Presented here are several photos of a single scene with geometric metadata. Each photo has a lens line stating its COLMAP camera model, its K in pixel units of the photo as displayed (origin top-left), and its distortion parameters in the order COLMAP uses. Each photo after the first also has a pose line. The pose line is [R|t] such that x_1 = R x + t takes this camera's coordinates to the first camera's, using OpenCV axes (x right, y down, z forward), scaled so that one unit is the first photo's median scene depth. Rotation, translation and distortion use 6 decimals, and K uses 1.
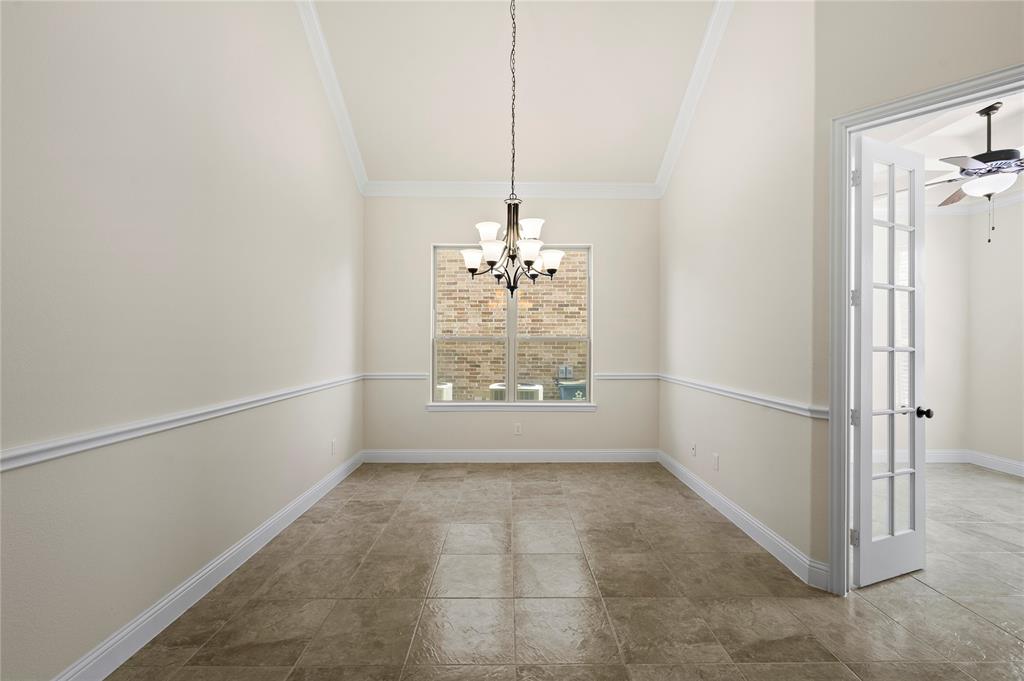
lens RADIAL K [[422.5, 0, 514.6], [0, 422.5, 340.4], [0, 0, 1]] dist [-0.000576, -0.000161]
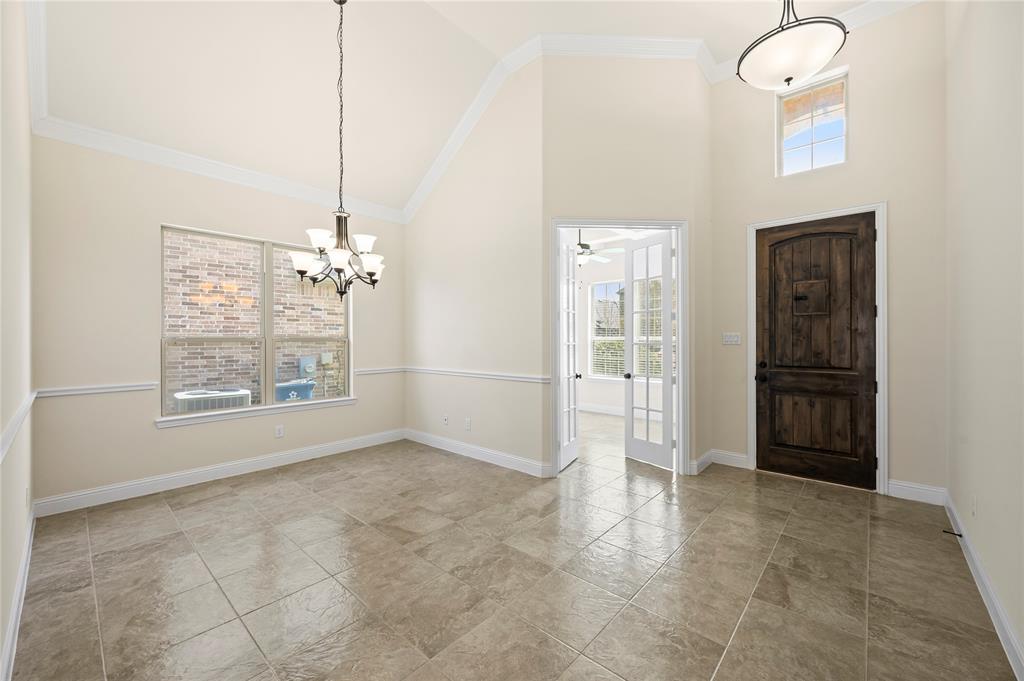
lens RADIAL K [[404.4, 0, 512.9], [0, 404.4, 341.1], [0, 0, 1]] dist [-0.000276, 0.000050]
pose [[0.675400, -0.007814, 0.737410, -0.366179], [0.004877, 0.999969, 0.006129, -0.002199], [-0.737436, -0.000543, 0.675417, -0.030822]]
